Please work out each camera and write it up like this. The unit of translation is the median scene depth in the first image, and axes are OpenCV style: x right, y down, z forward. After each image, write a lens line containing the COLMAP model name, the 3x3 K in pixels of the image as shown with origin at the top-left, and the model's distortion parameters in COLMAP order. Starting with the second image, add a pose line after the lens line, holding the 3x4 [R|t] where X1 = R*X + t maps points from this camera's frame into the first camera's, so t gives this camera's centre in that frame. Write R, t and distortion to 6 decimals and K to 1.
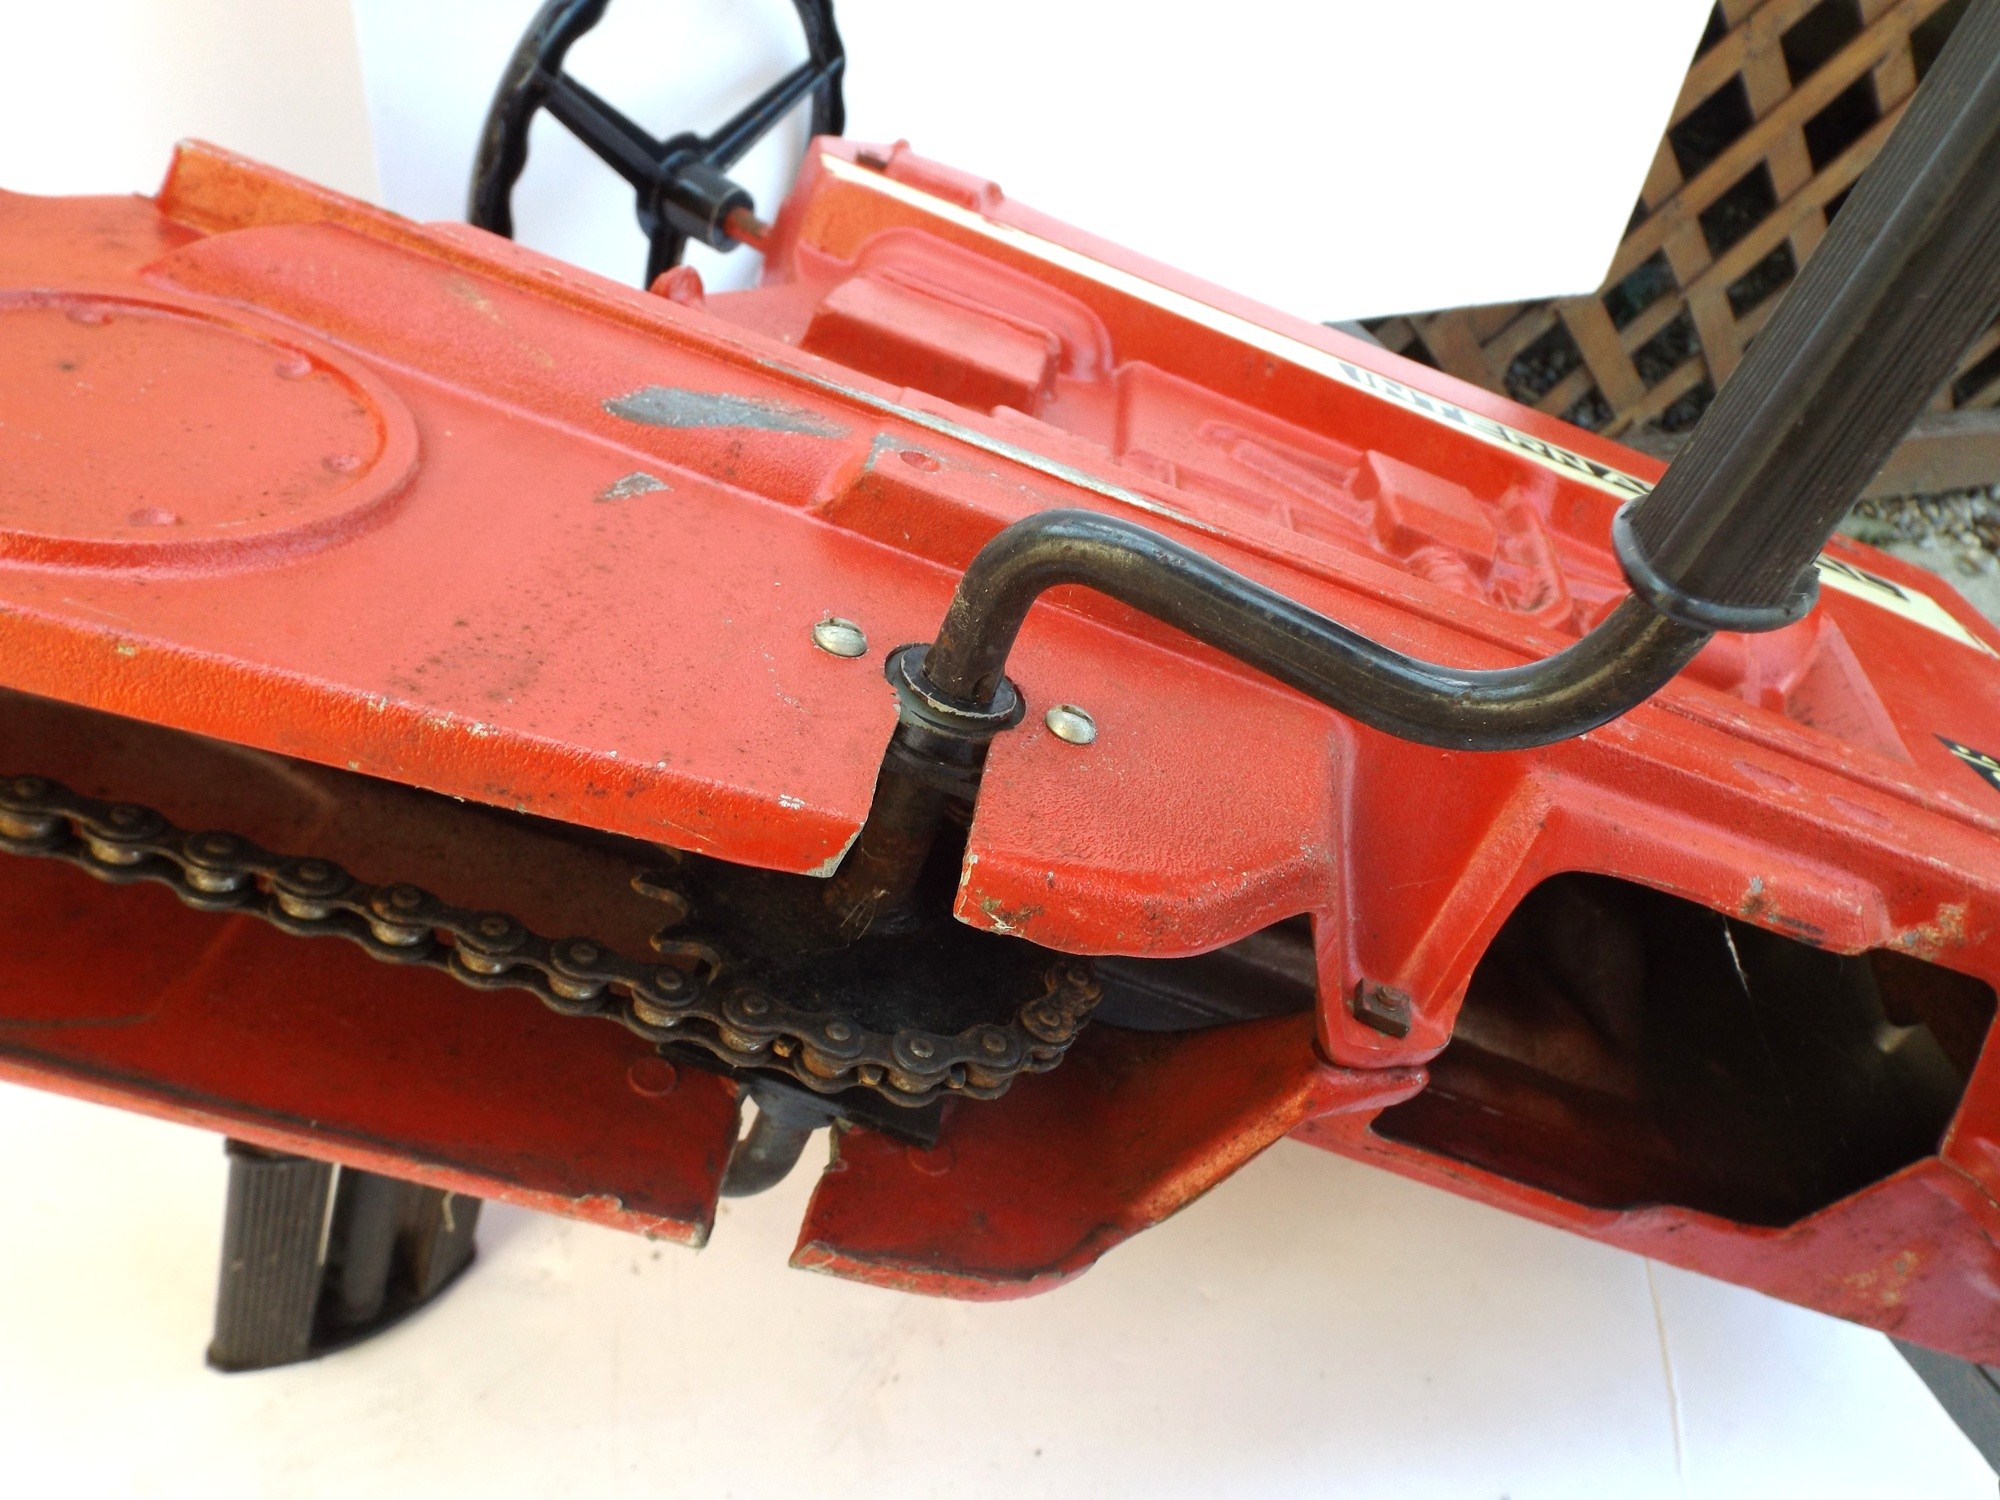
lens RADIAL K [[1413.5, 0, 993.8], [0, 1413.5, 751.7], [0, 0, 1]] dist [0.008580, -0.018352]
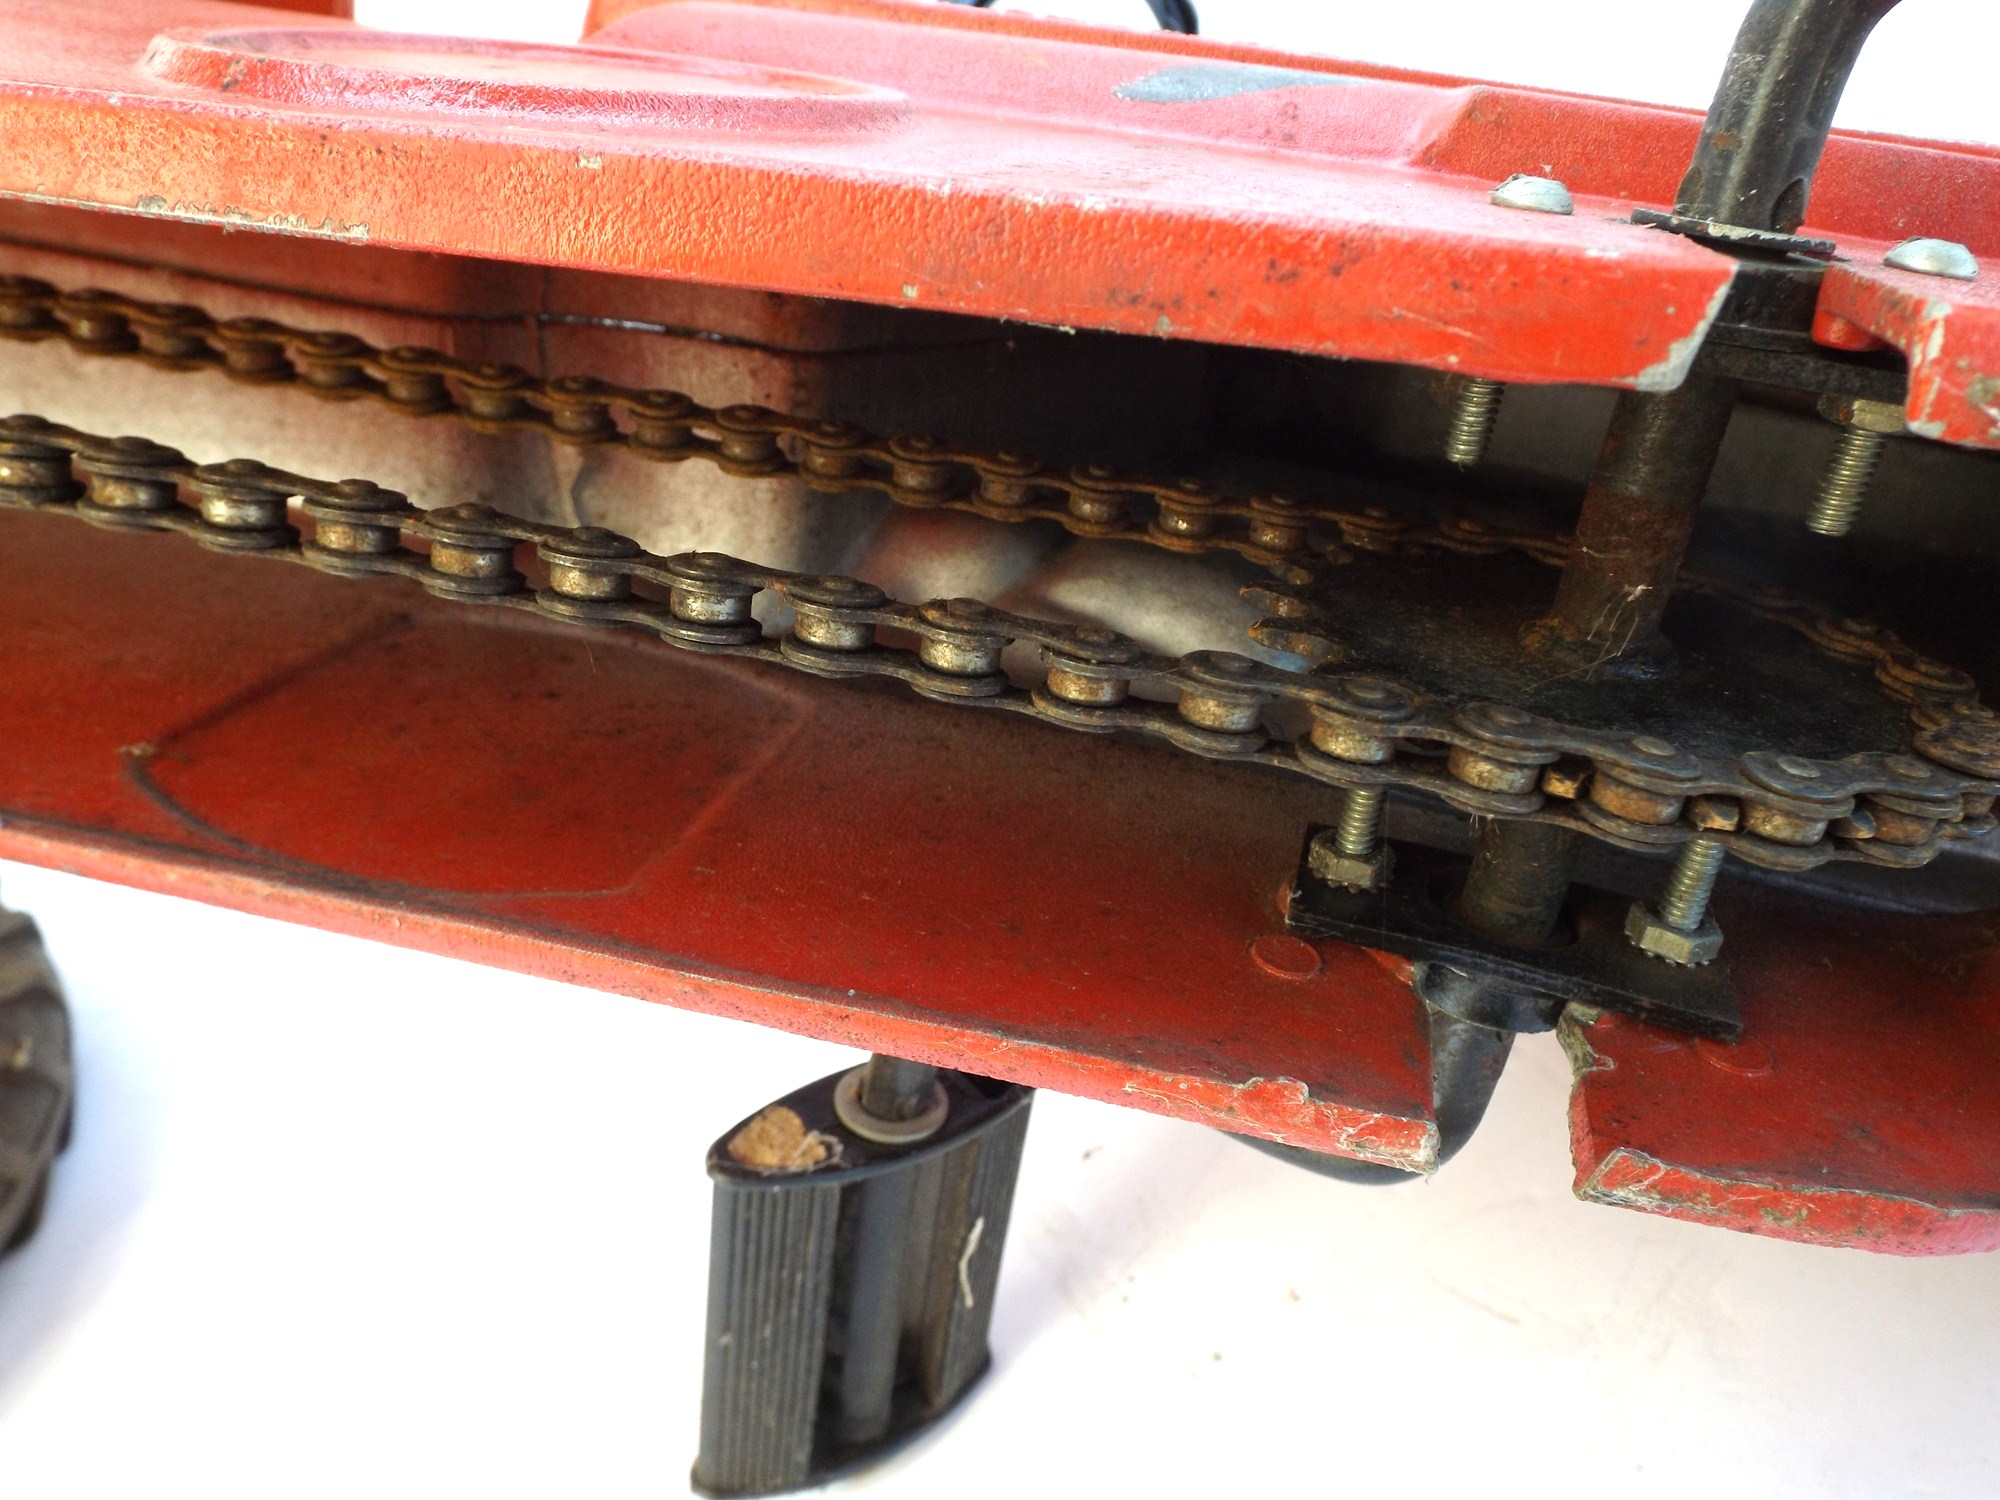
lens RADIAL K [[1413.5, 0, 1009.2], [0, 1413.5, 745.9], [0, 0, 1]] dist [0.008580, -0.018352]
pose [[0.966436, -0.129841, -0.221680, -0.213351], [0.092311, 0.980761, -0.172007, 0.243086], [0.239749, 0.145770, 0.959829, 0.304424]]
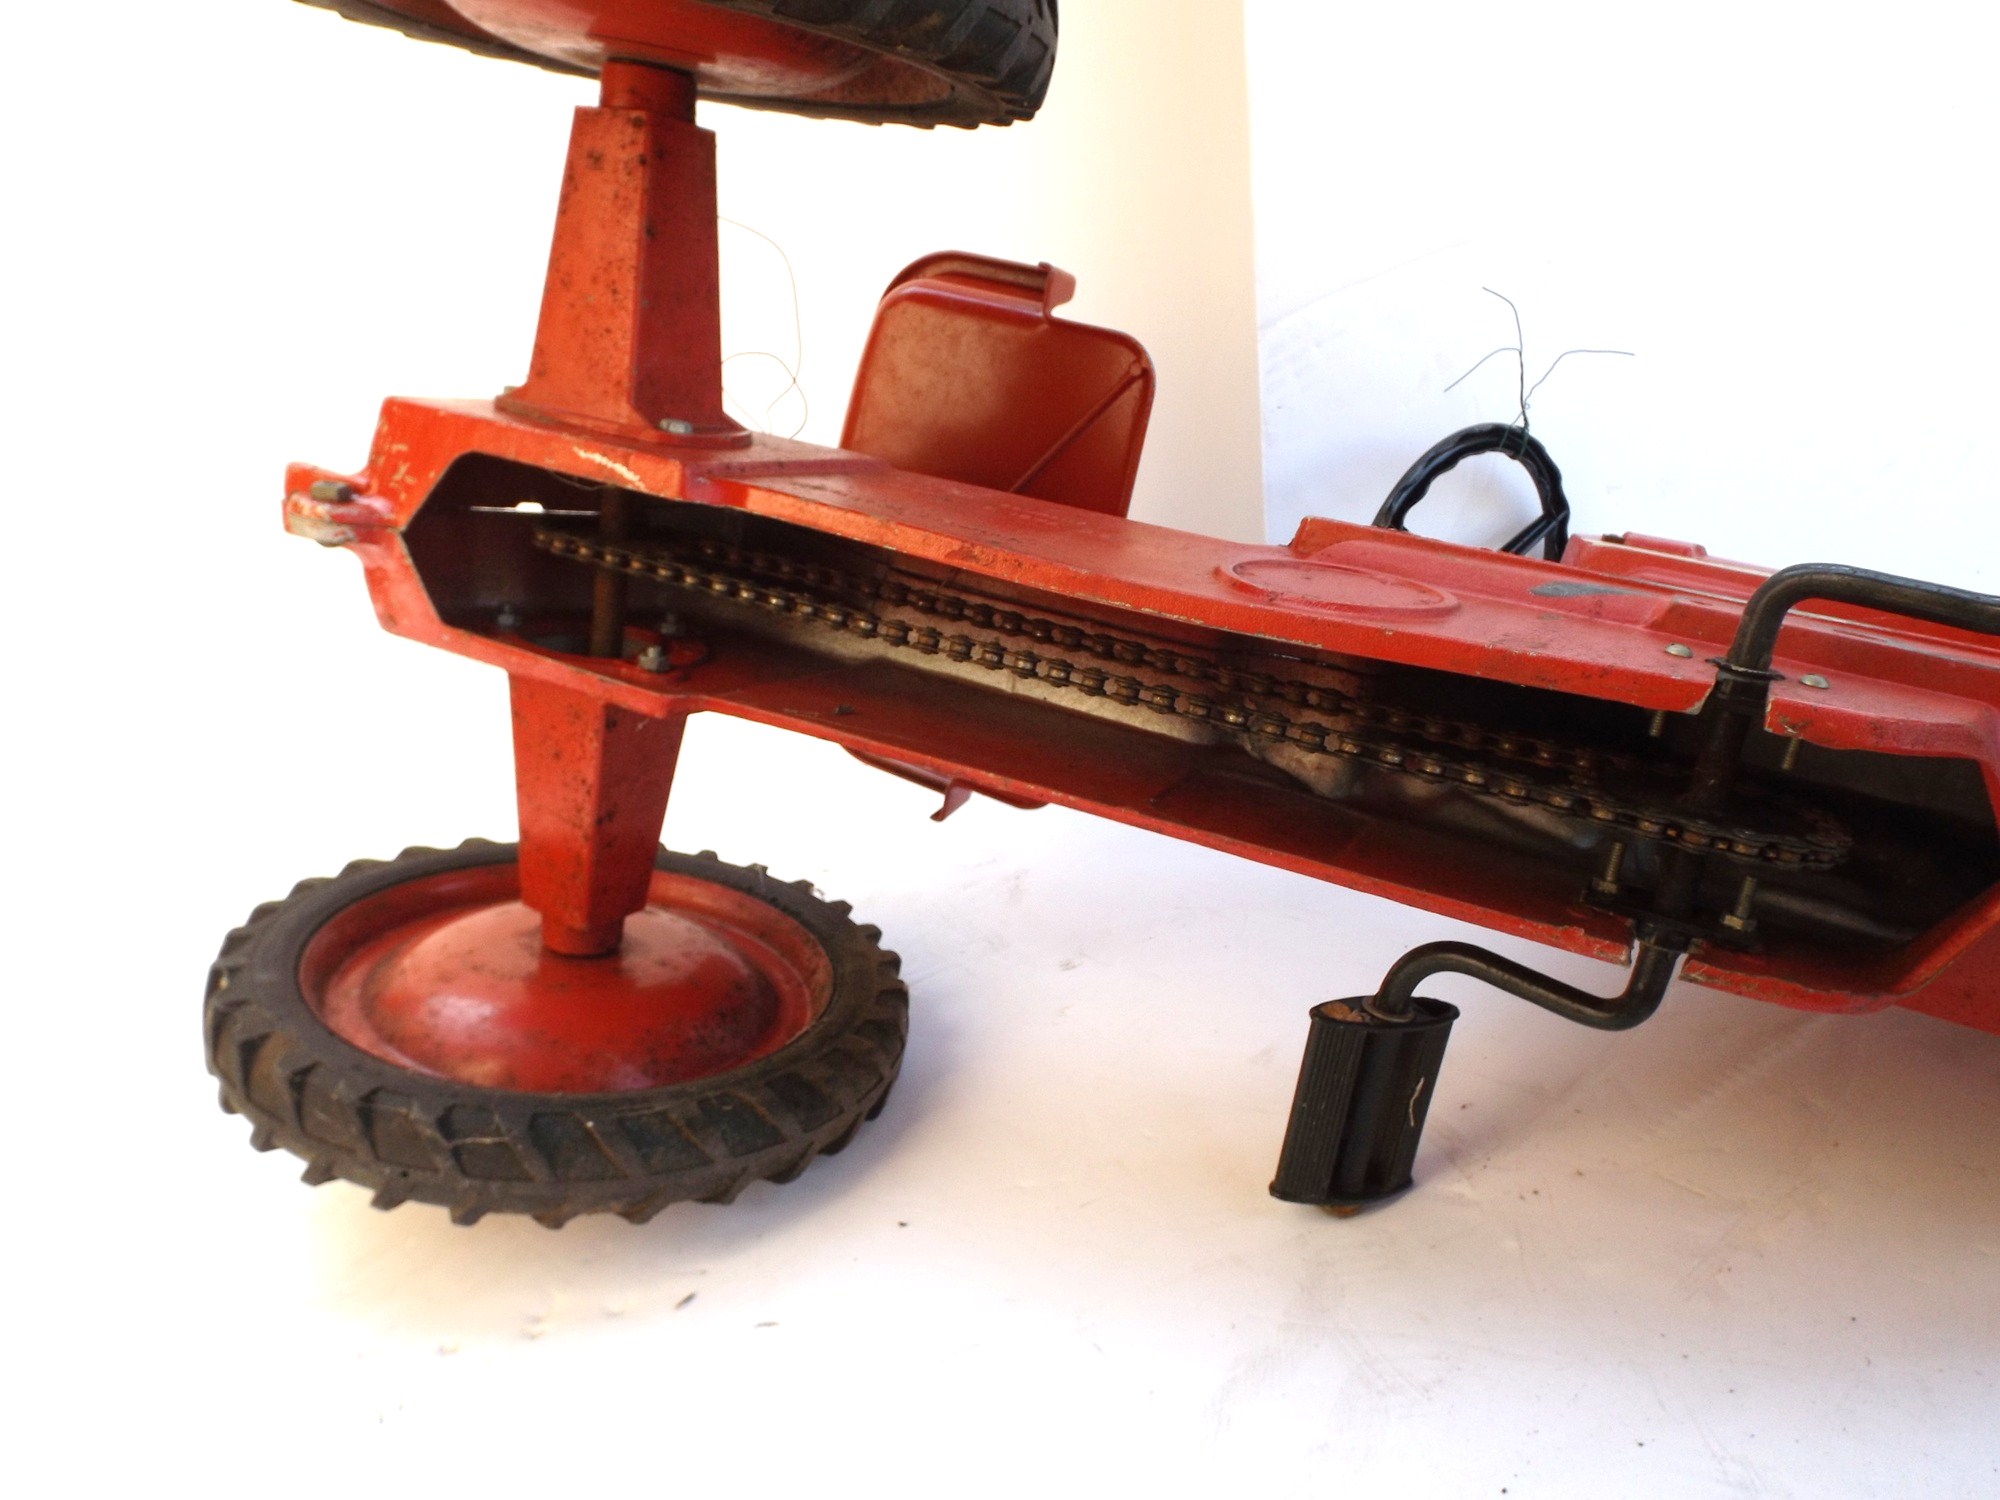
lens RADIAL K [[1413.5, 0, 1005.8], [0, 1413.5, 751.3], [0, 0, 1]] dist [0.008580, -0.018352]
pose [[0.909811, -0.091464, -0.404819, -0.162403], [-0.066839, 0.930389, -0.360428, 0.774727], [0.409605, 0.354980, 0.840365, -0.959457]]
